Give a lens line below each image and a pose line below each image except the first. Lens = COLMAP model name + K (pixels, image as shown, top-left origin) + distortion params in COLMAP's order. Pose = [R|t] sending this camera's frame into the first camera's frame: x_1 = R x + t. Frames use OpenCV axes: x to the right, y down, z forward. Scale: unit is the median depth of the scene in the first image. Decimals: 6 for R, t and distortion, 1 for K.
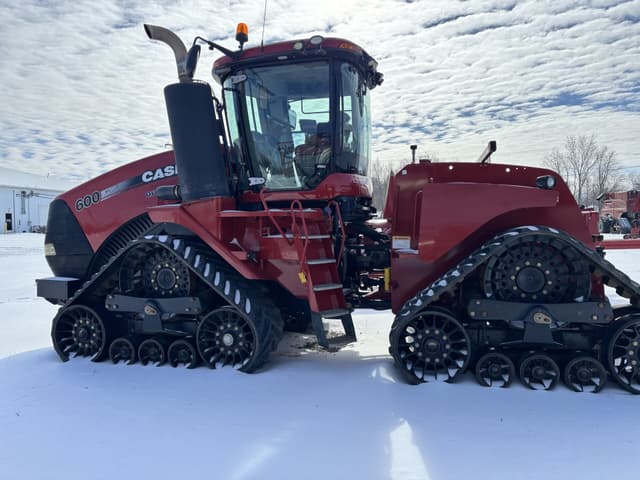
lens RADIAL K [[508.7, 0, 307.1], [0, 508.7, 243.3], [0, 0, 1]] dist [0.068767, -0.088656]
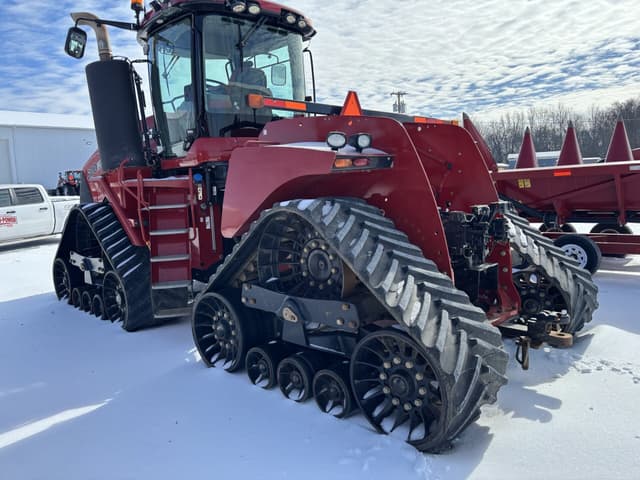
lens RADIAL K [[508.7, 0, 307.1], [0, 508.7, 243.3], [0, 0, 1]] dist [0.068767, -0.088656]
pose [[0.878094, 0.042074, -0.476634, 0.015797], [0.006799, 0.994929, 0.100352, -0.022917], [0.478439, -0.091359, 0.873355, 0.424383]]
